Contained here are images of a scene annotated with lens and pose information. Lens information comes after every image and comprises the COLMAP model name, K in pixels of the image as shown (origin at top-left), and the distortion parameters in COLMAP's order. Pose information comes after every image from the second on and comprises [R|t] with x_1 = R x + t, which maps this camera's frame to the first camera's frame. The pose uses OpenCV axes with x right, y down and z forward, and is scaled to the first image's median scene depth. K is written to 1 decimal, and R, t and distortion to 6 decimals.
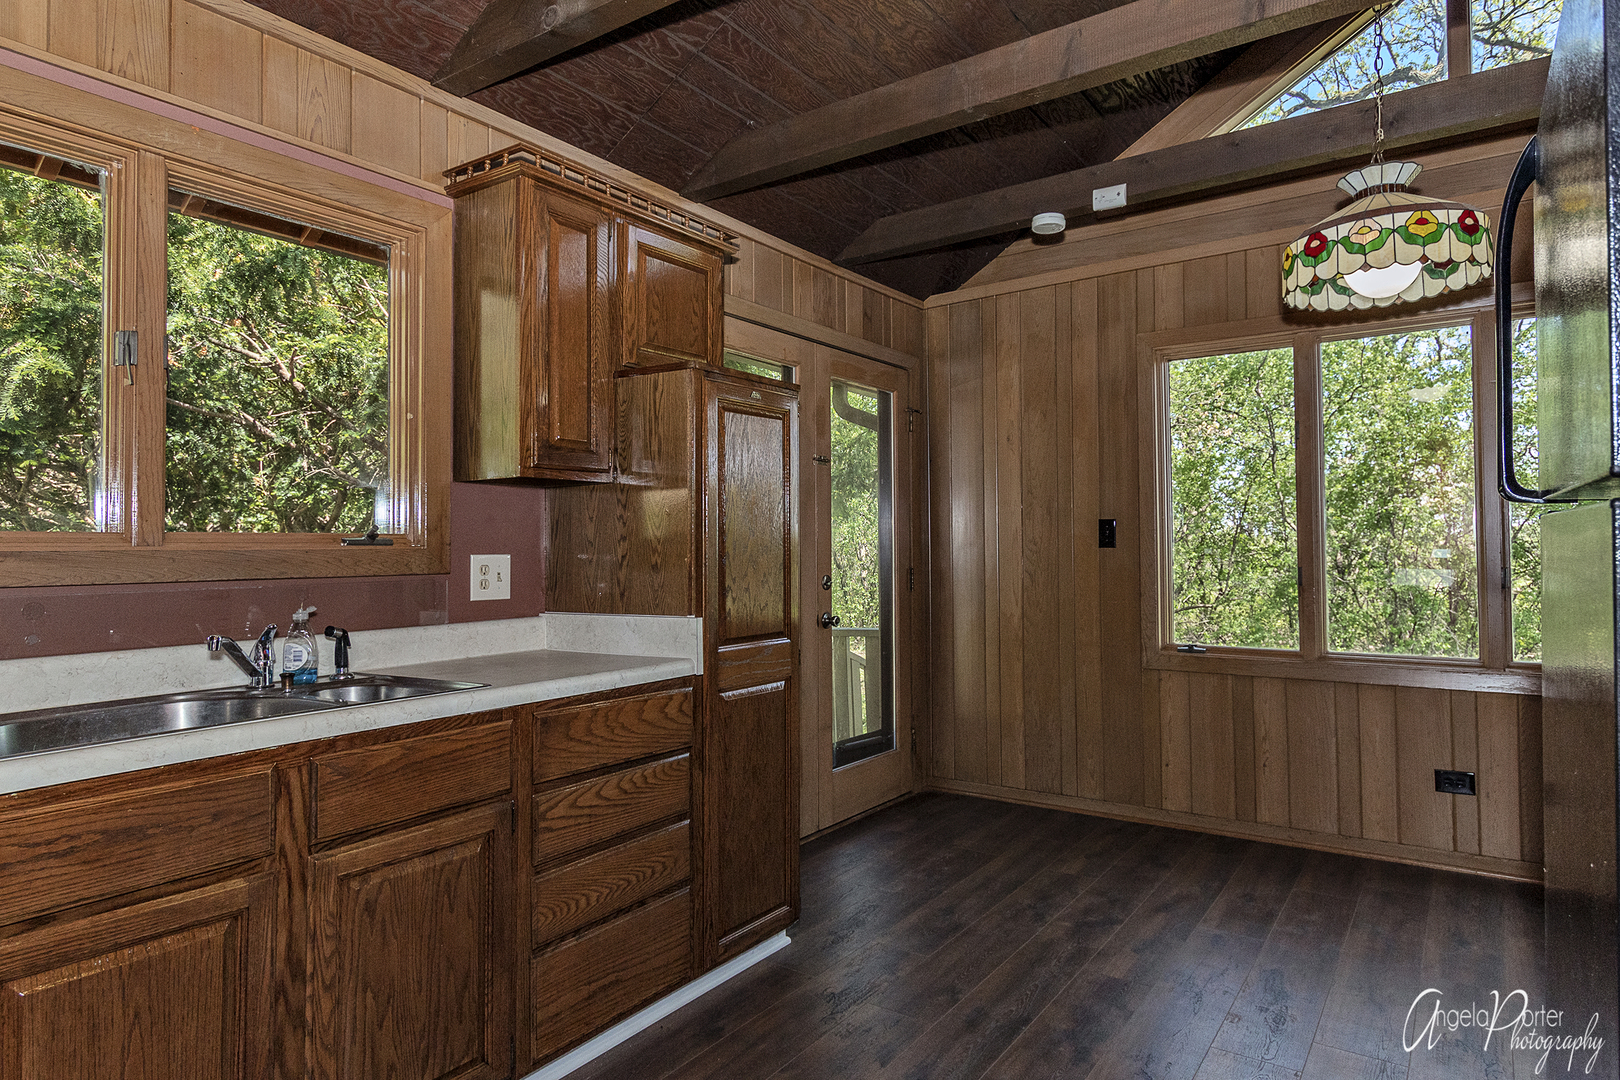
lens RADIAL K [[916.1, 0, 810.1], [0, 916.1, 541.2], [0, 0, 1]] dist [-0.002509, -0.000571]
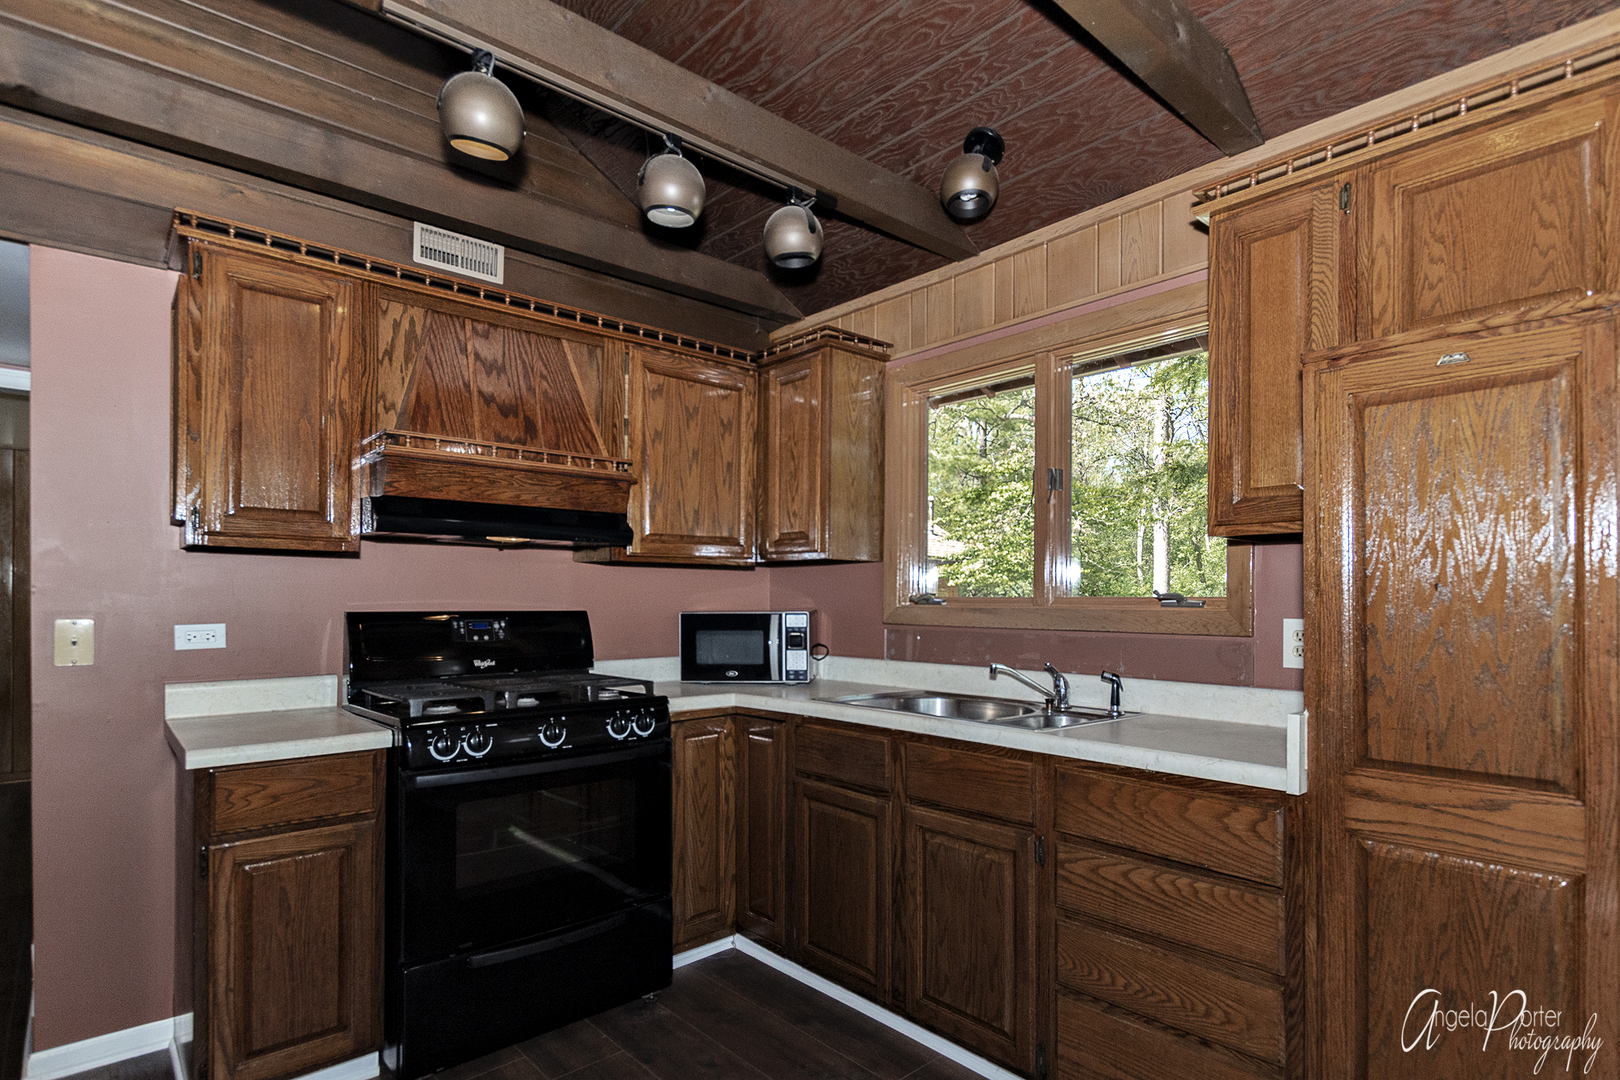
lens RADIAL K [[786.6, 0, 807.3], [0, 786.6, 588.7], [0, 0, 1]] dist [0.006471, -0.000755]
pose [[-0.222230, -0.005217, -0.974980, 0.627873], [0.013429, 0.999874, -0.008411, -0.016274], [0.974902, -0.014962, -0.222132, 0.857942]]
